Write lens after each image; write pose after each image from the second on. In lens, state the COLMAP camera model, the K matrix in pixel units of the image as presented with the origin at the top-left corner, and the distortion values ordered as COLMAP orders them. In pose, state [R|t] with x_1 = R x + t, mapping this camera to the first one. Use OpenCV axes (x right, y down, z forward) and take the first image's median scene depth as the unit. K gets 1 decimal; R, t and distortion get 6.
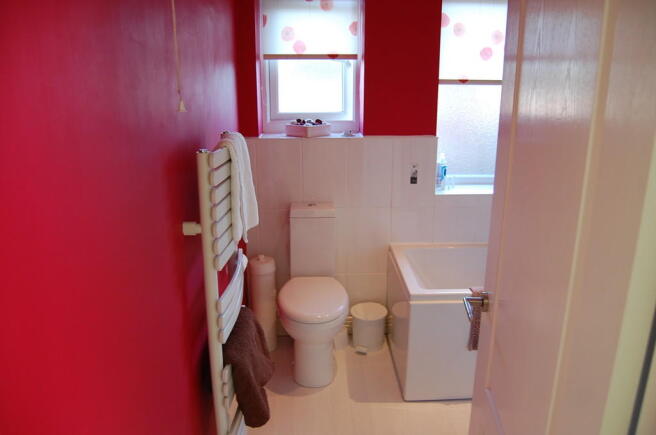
lens RADIAL K [[502.7, 0, 328.7], [0, 502.7, 217.7], [0, 0, 1]] dist [-0.088684, 0.027915]
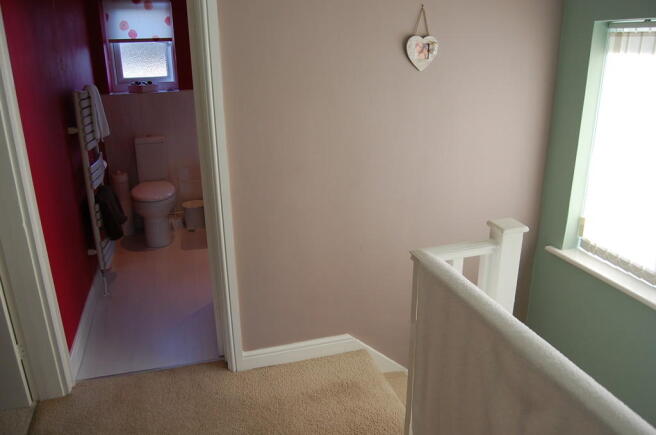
lens RADIAL K [[502.7, 0, 328.2], [0, 502.7, 217.6], [0, 0, 1]] dist [-0.088684, 0.027915]
pose [[0.969579, -0.087519, 0.228597, 0.135062], [0.075649, 0.995316, 0.060195, 0.180306], [-0.232795, -0.041071, 0.971658, -0.654750]]
